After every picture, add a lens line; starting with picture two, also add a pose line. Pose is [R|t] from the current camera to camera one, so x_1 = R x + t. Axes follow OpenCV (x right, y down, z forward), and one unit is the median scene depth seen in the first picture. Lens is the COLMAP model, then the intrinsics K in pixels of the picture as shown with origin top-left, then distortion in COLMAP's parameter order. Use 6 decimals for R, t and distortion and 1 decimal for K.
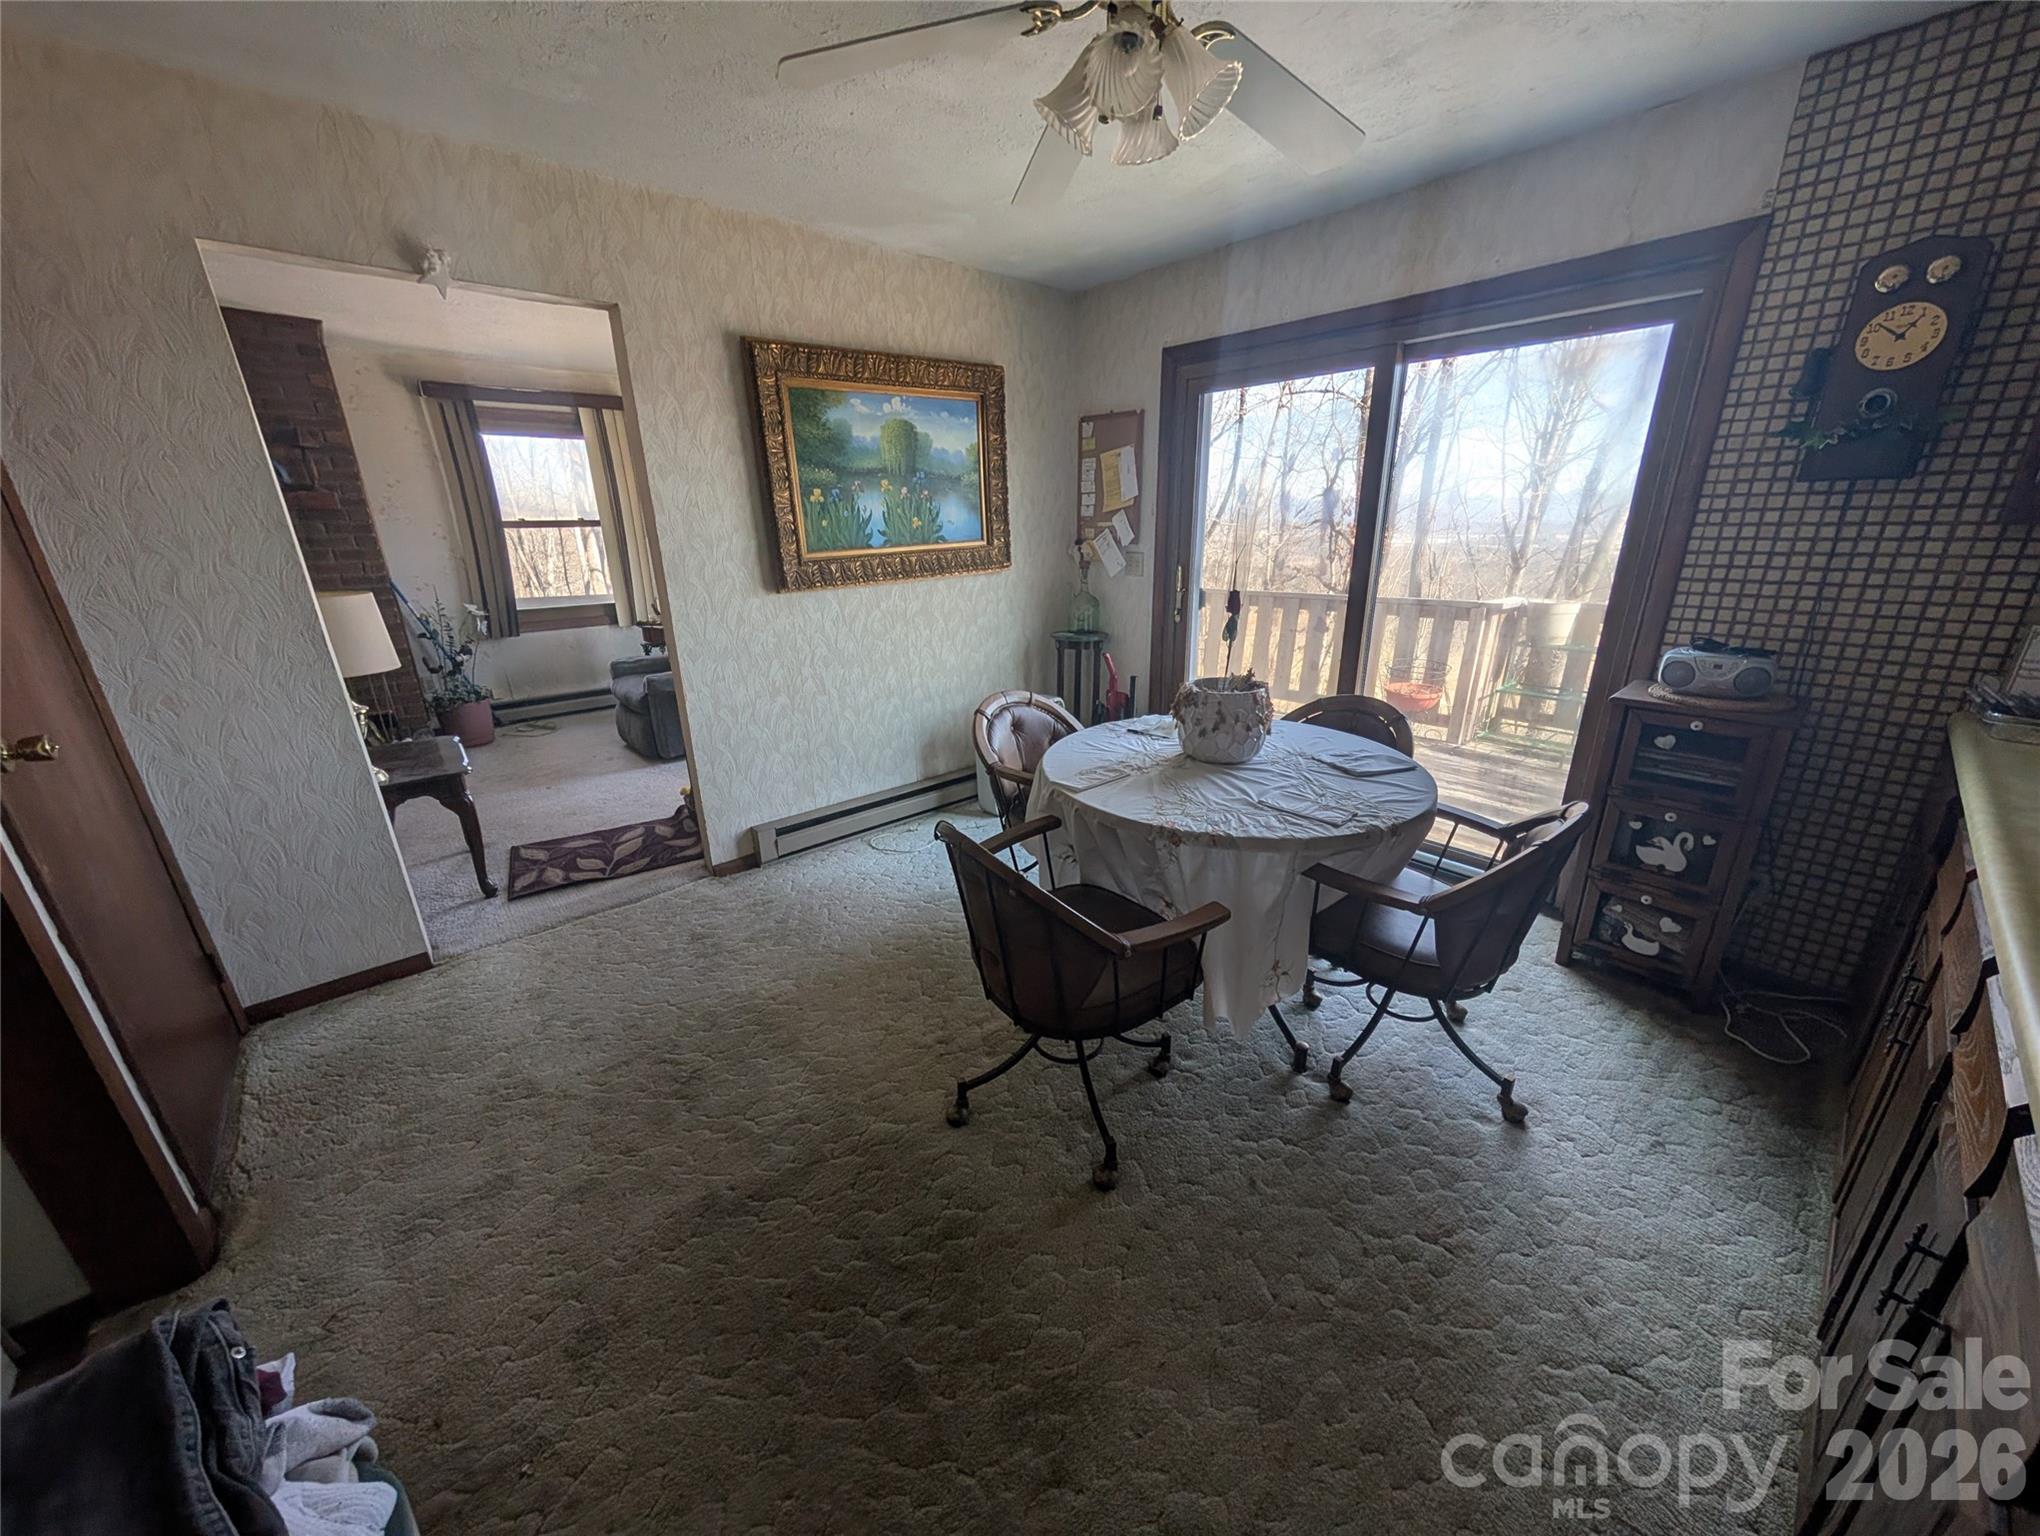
lens RADIAL K [[738.7, 0, 1024.4], [0, 738.7, 770.3], [0, 0, 1]] dist [-0.000353, 0.000493]
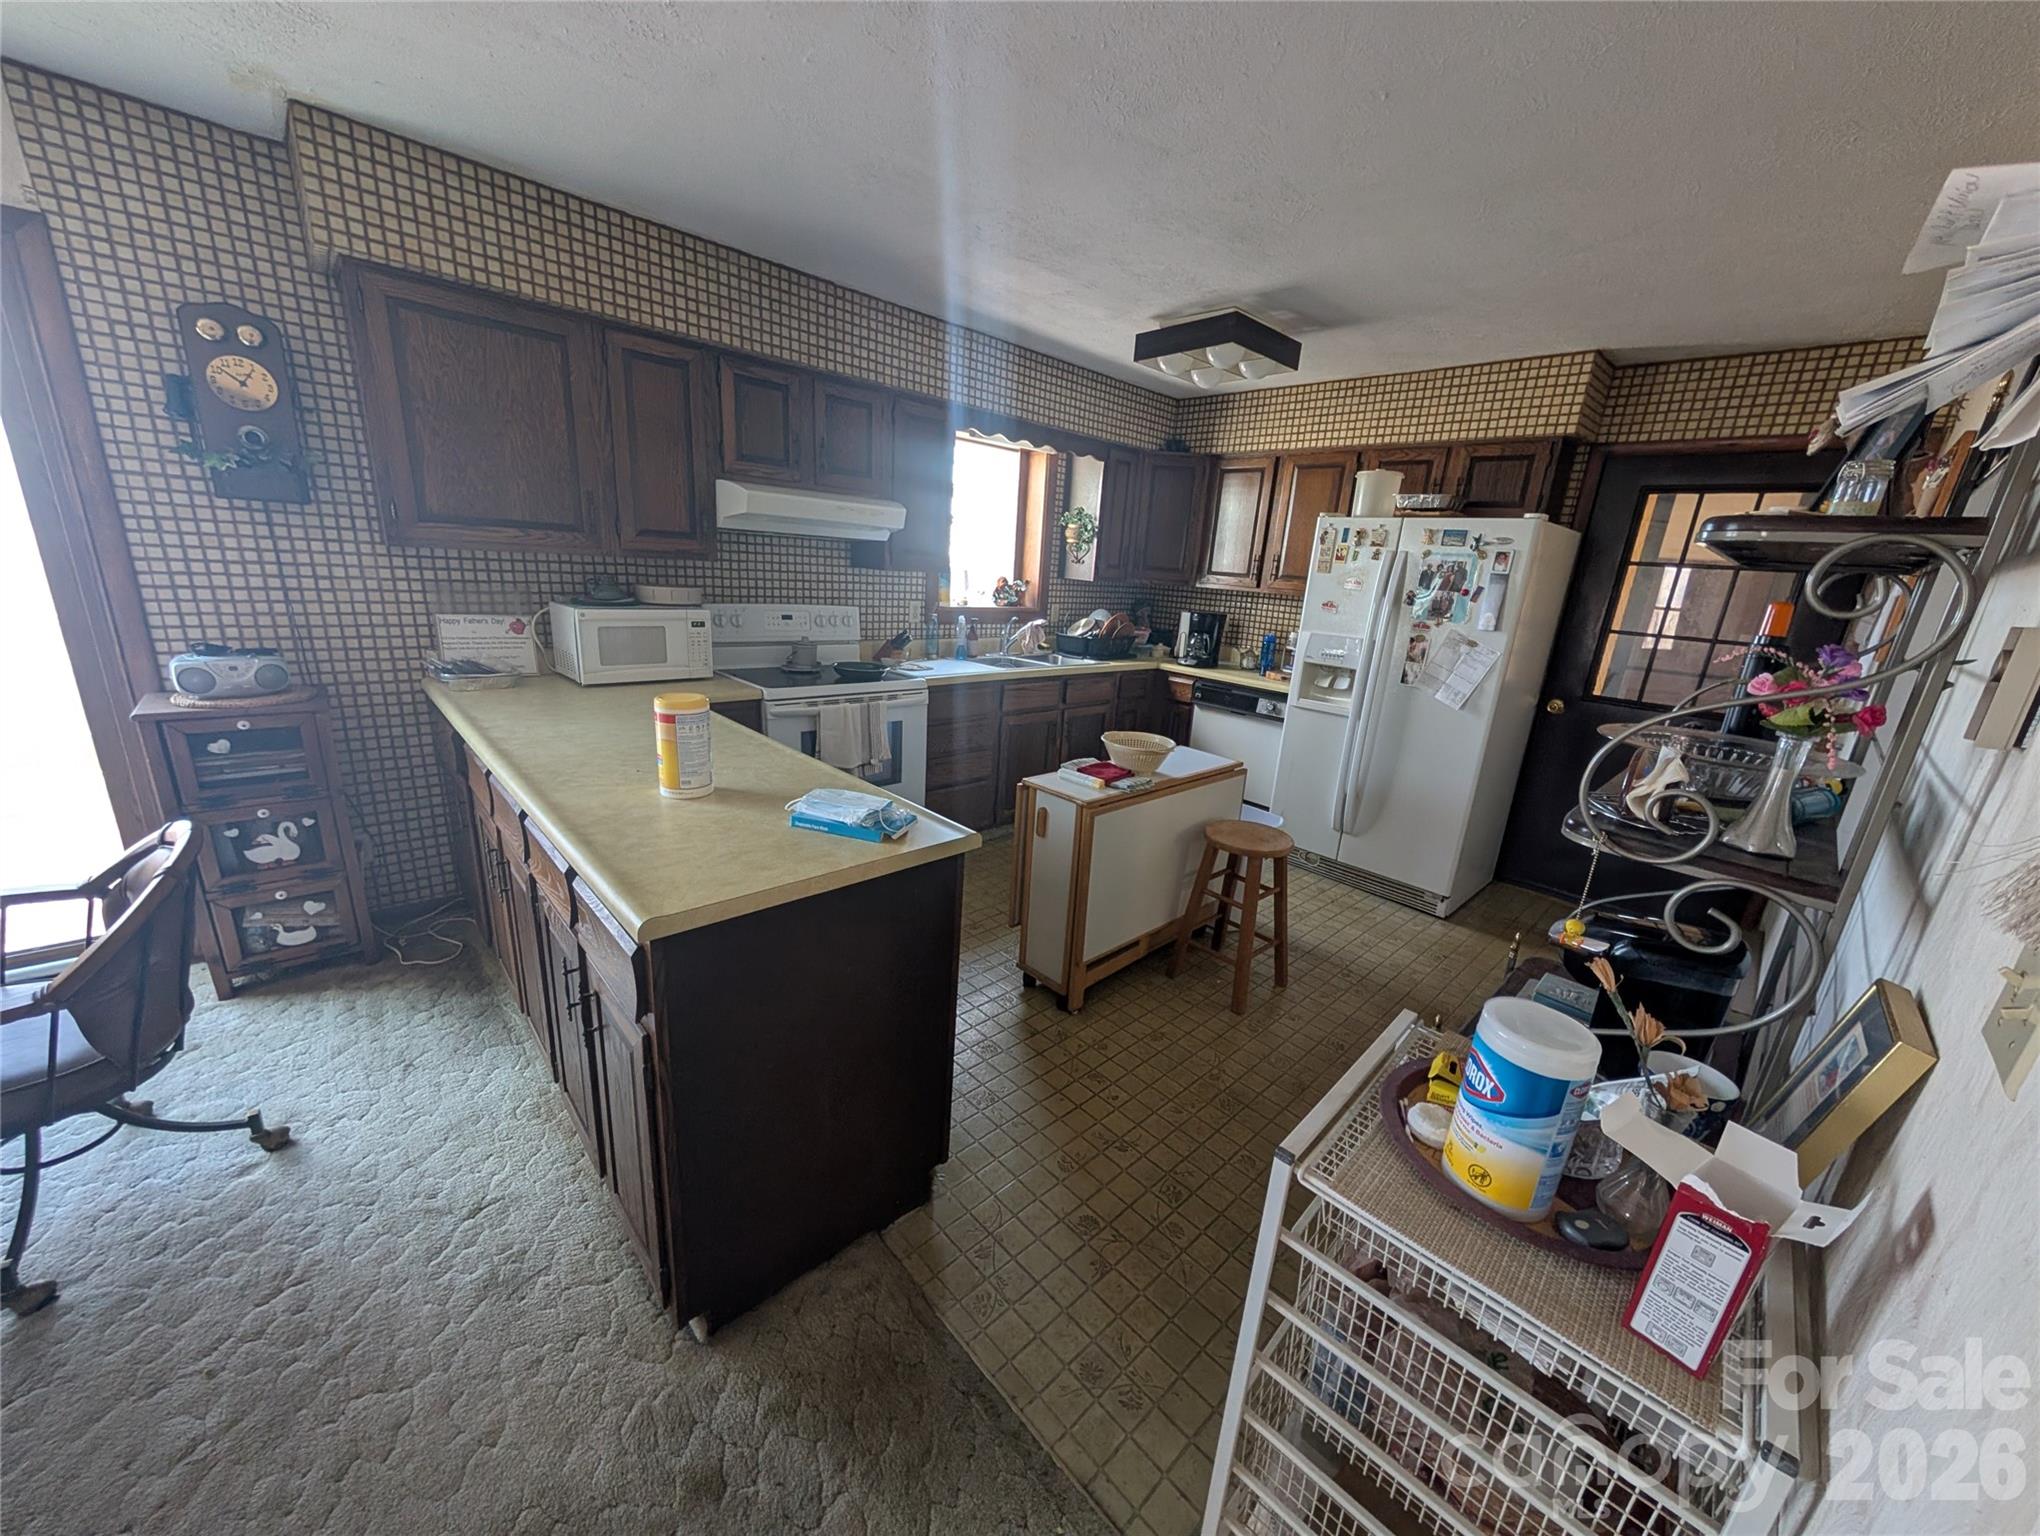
lens RADIAL K [[738.7, 0, 1024.4], [0, 738.7, 770.3], [0, 0, 1]] dist [-0.000353, 0.000493]
pose [[-0.038461, -0.258510, 0.965243, -0.164892], [0.256678, 0.930990, 0.259564, 0.012017], [-0.965732, 0.257739, 0.030547, -0.090455]]
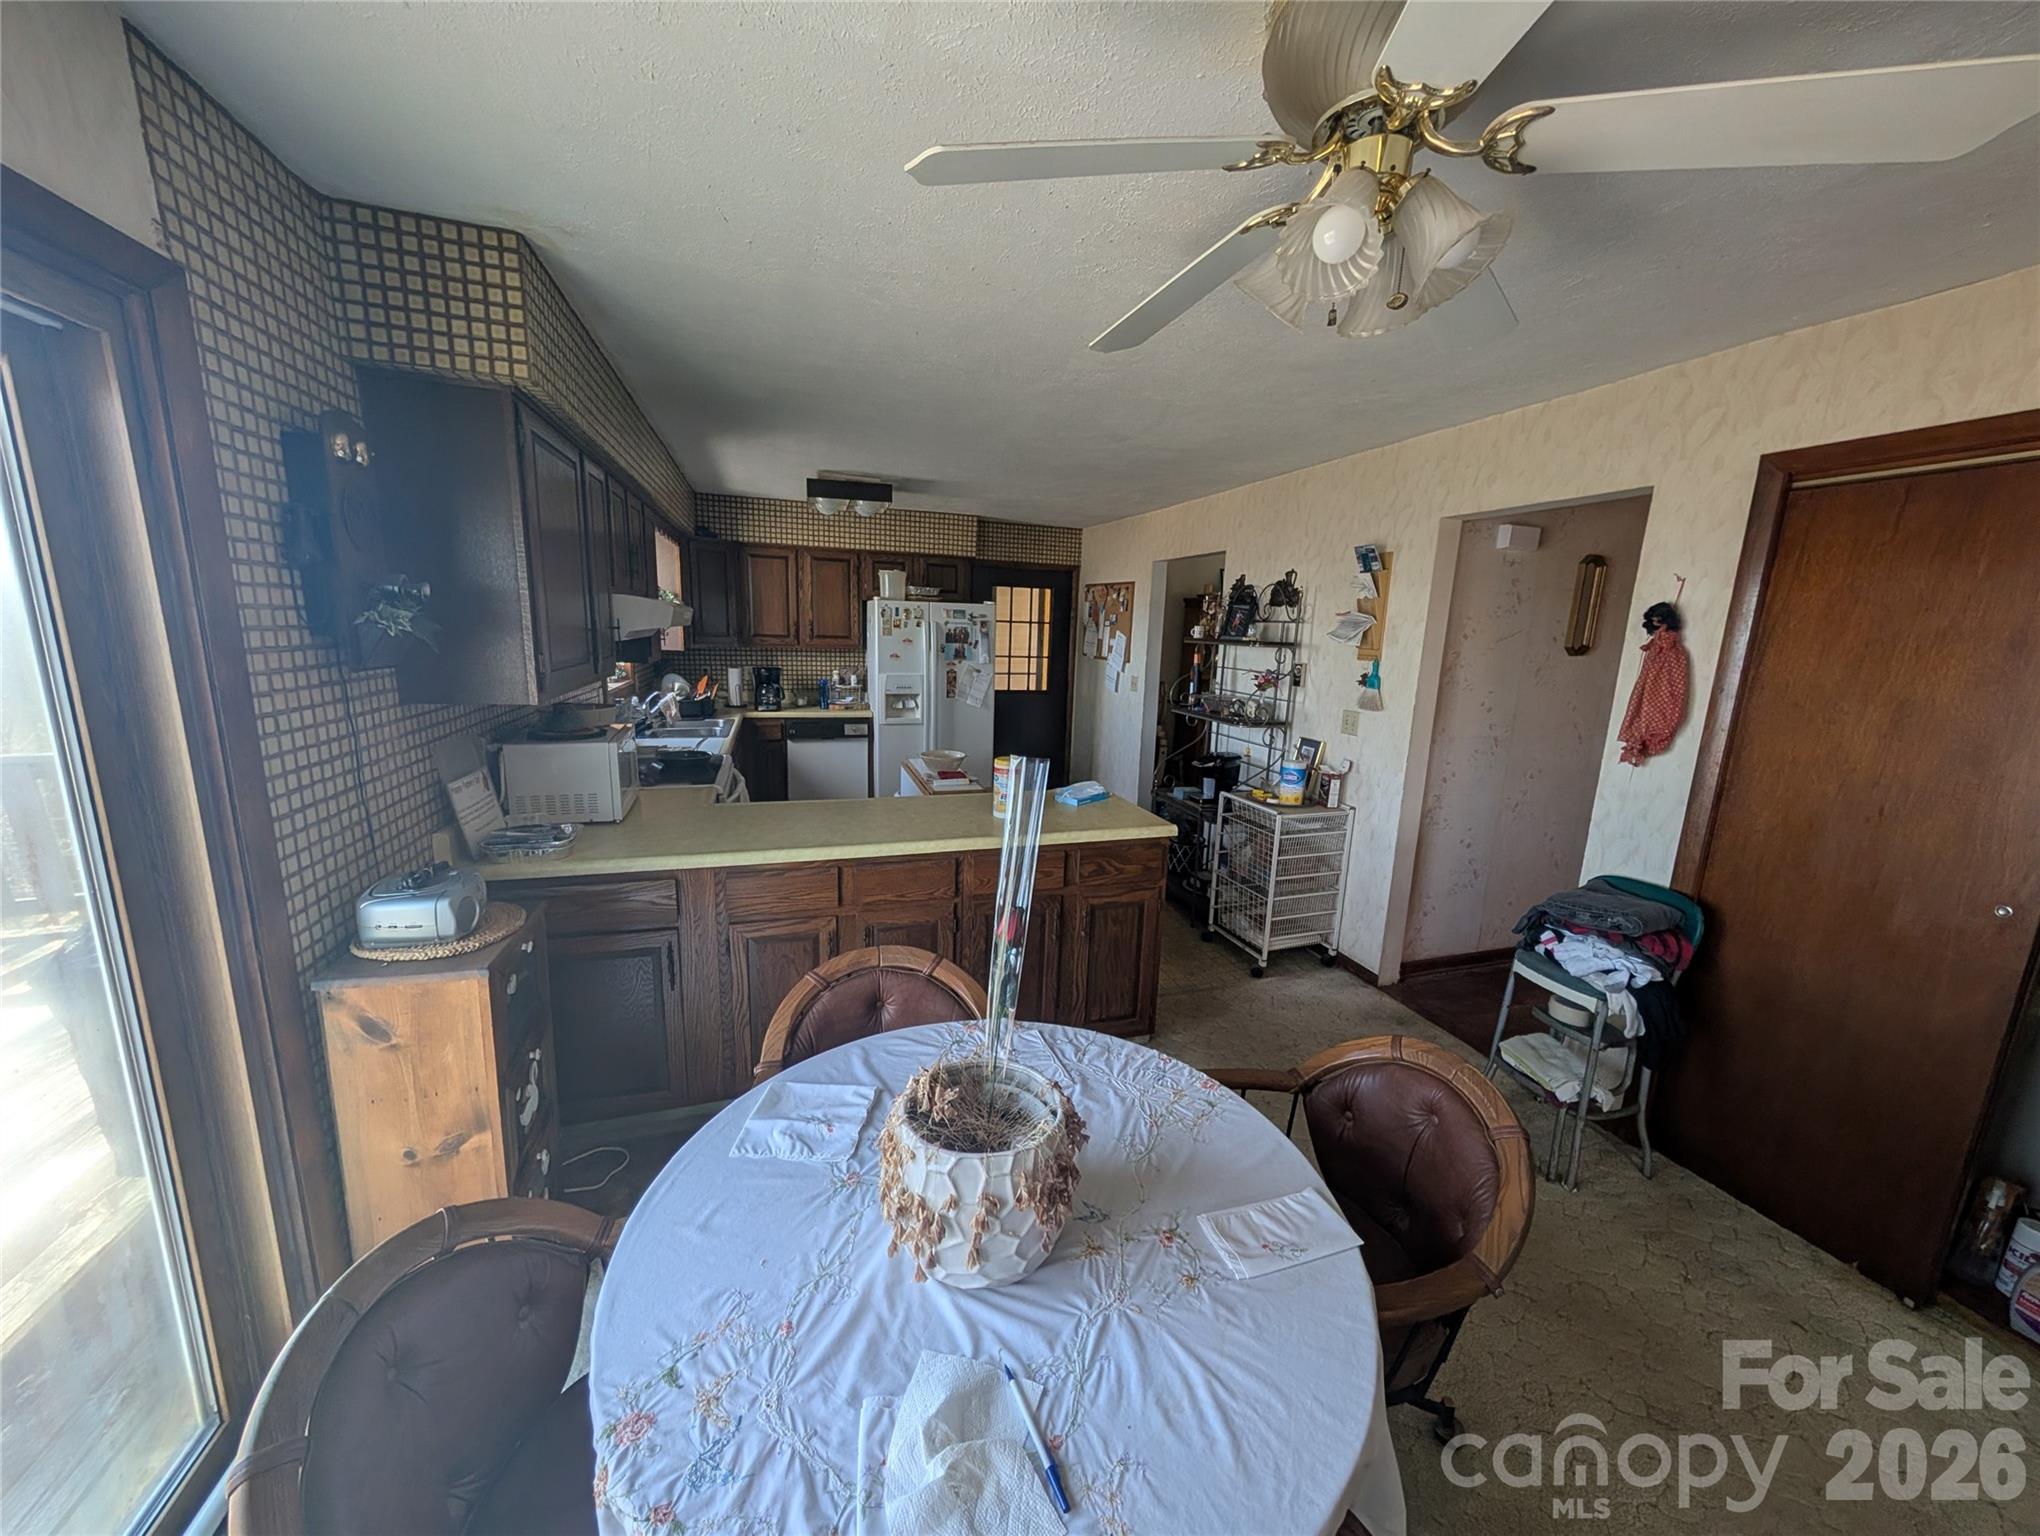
lens RADIAL K [[738.7, 0, 1024.4], [0, 738.7, 770.3], [0, 0, 1]] dist [-0.000353, 0.000493]
pose [[-0.917554, -0.089933, 0.387307, 0.074950], [0.111522, 0.876776, 0.467790, -0.552686], [-0.381651, 0.472416, -0.794459, 1.316098]]
